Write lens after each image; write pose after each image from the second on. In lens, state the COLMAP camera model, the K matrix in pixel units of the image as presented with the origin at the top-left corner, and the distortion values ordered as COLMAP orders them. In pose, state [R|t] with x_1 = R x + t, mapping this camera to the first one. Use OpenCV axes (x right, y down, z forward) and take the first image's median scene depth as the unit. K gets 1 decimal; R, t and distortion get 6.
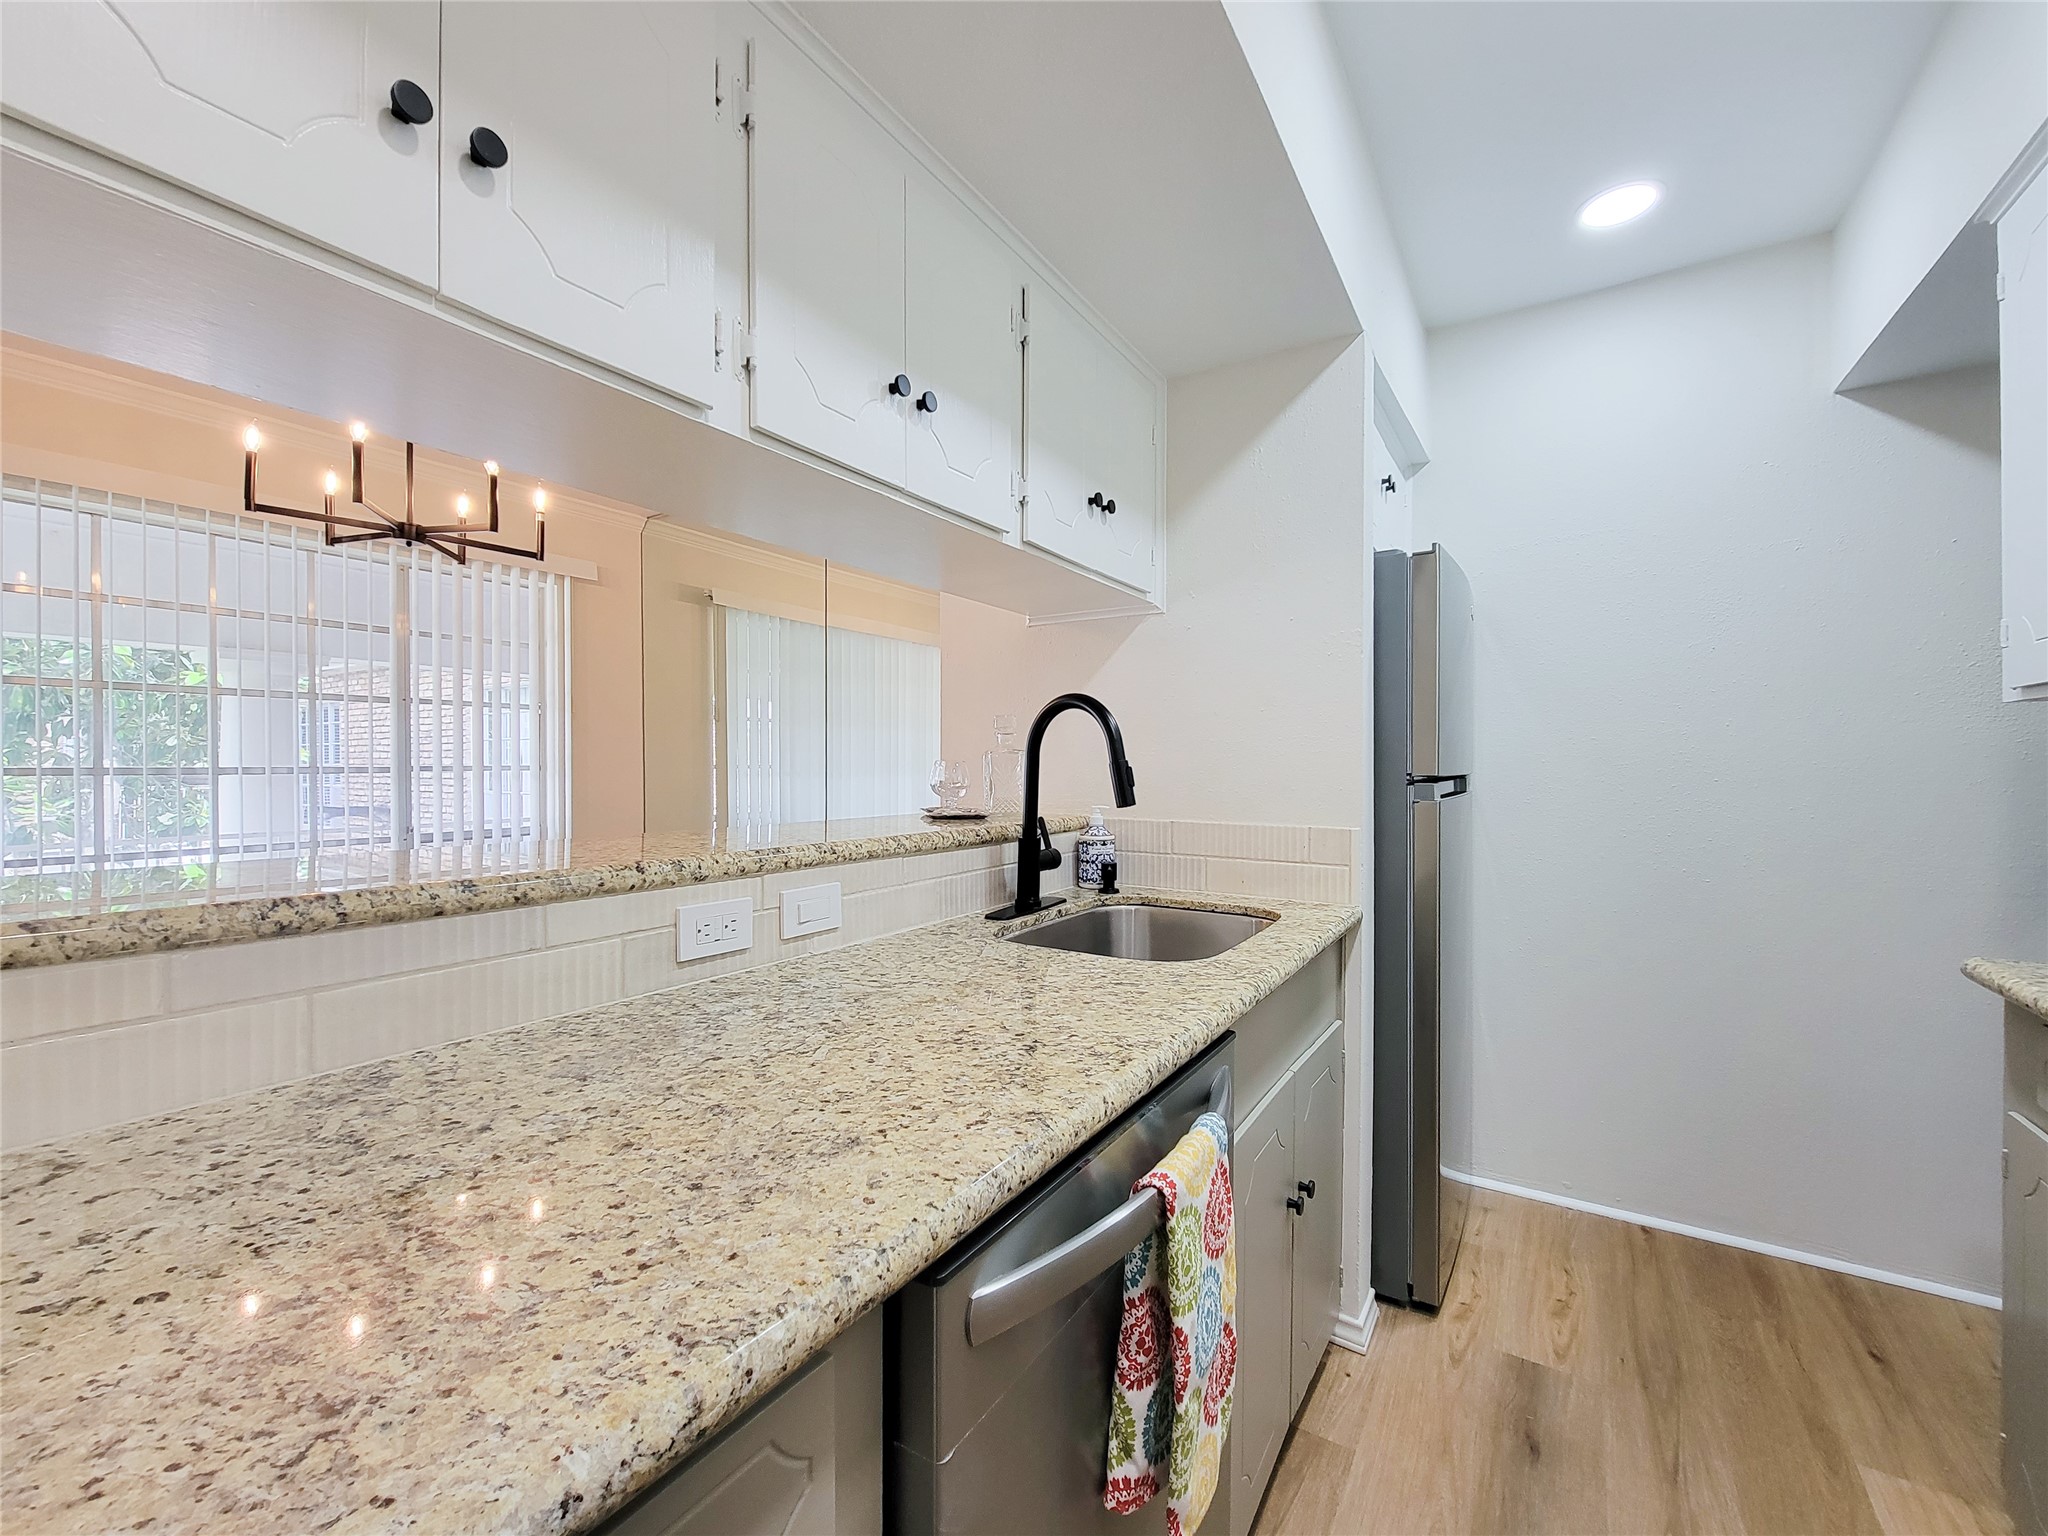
lens RADIAL K [[840.8, 0, 1029.8], [0, 840.8, 769.2], [0, 0, 1]] dist [0.003691, -0.003127]
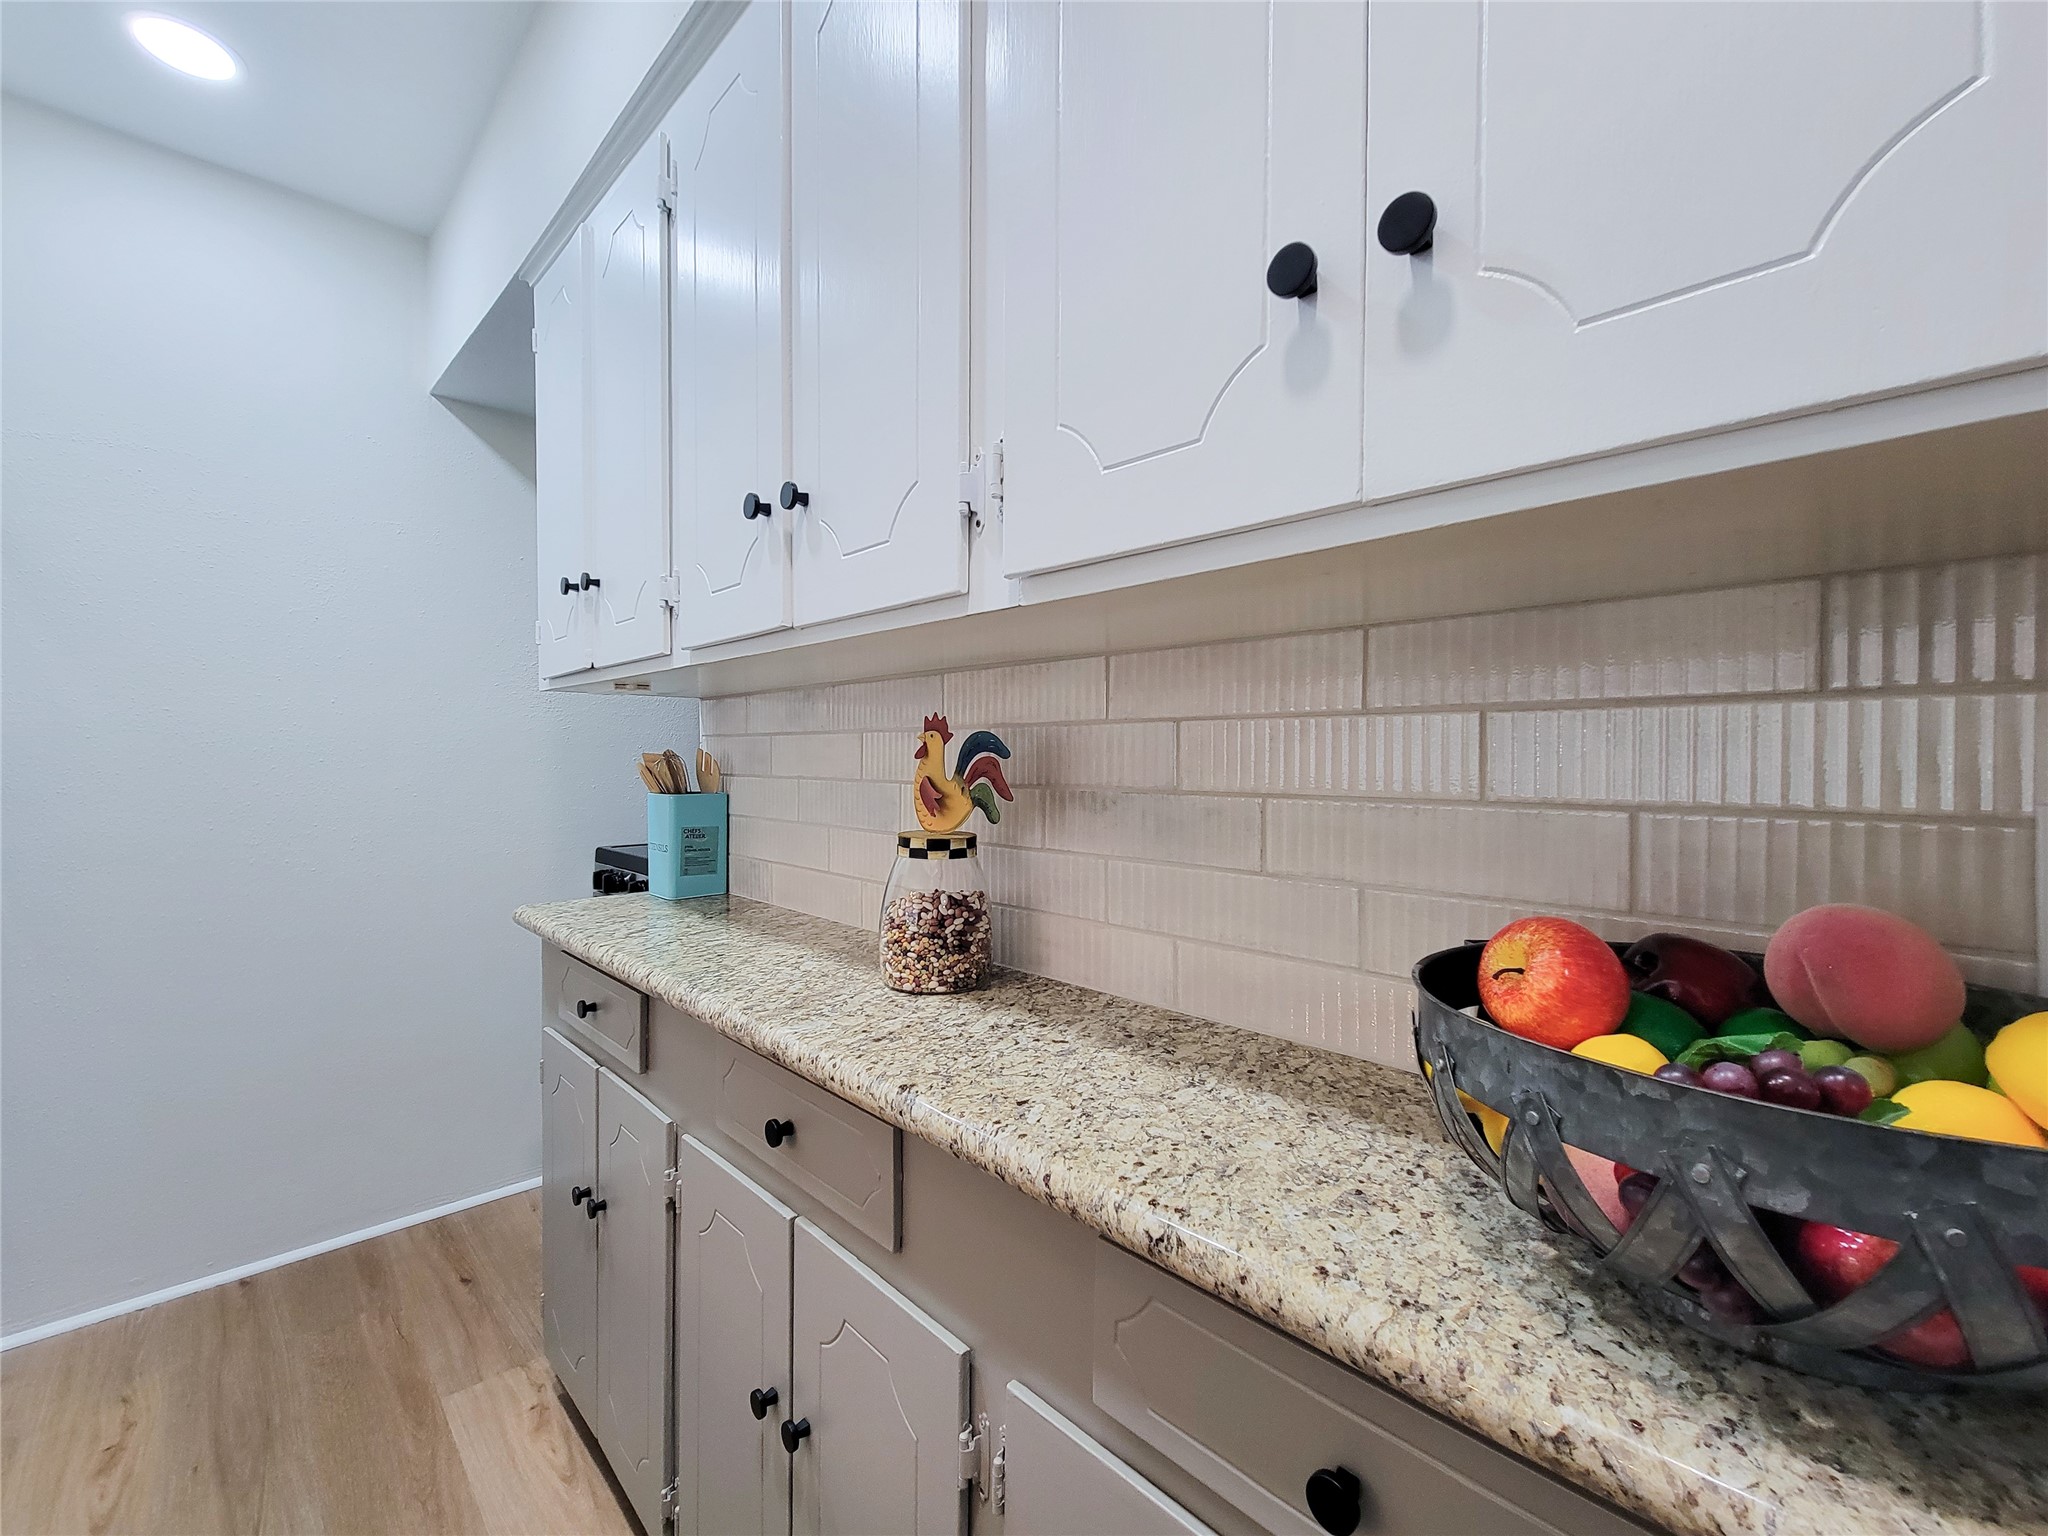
lens RADIAL K [[840.8, 0, 1014.7], [0, 840.8, 768.6], [0, 0, 1]] dist [0.003691, -0.003127]
pose [[0.239238, -0.009073, 0.970919, 0.135639], [-0.000794, 0.999954, 0.009540, 0.018022], [-0.970961, -0.003054, 0.239219, 0.043233]]
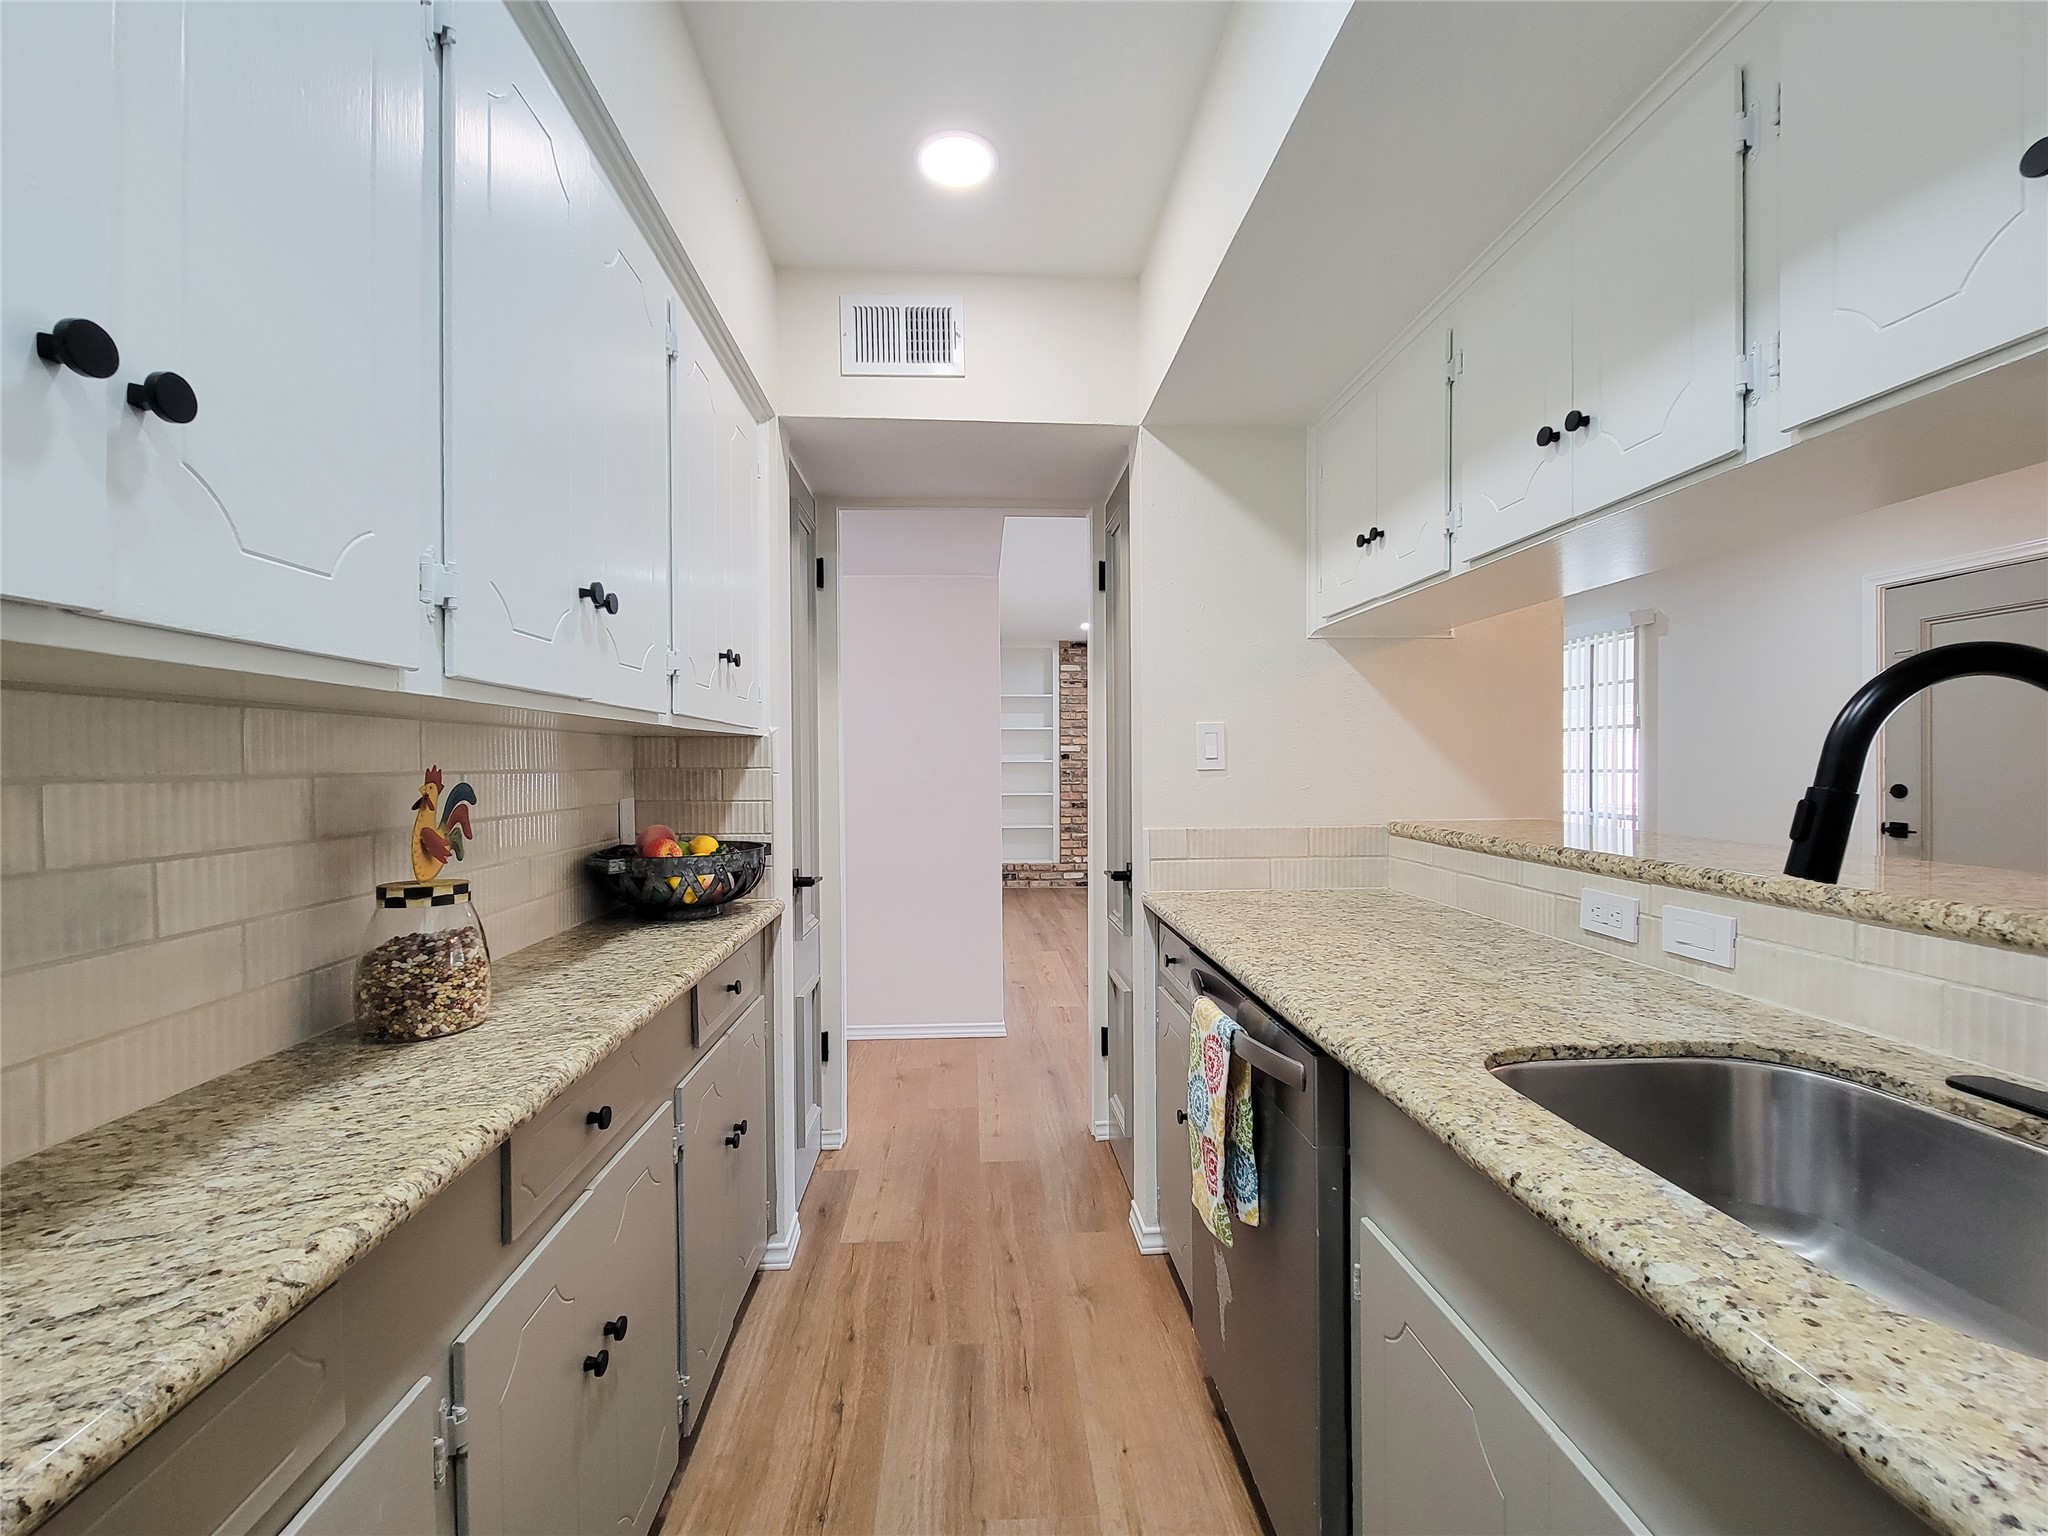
lens RADIAL K [[840.8, 0, 1017.6], [0, 840.8, 773.9], [0, 0, 1]] dist [0.003691, -0.003127]
pose [[-0.814466, 0.007918, -0.580158, 0.843429], [-0.000360, 0.999900, 0.014151, -0.026557], [0.580212, 0.011734, -0.814381, 1.214442]]
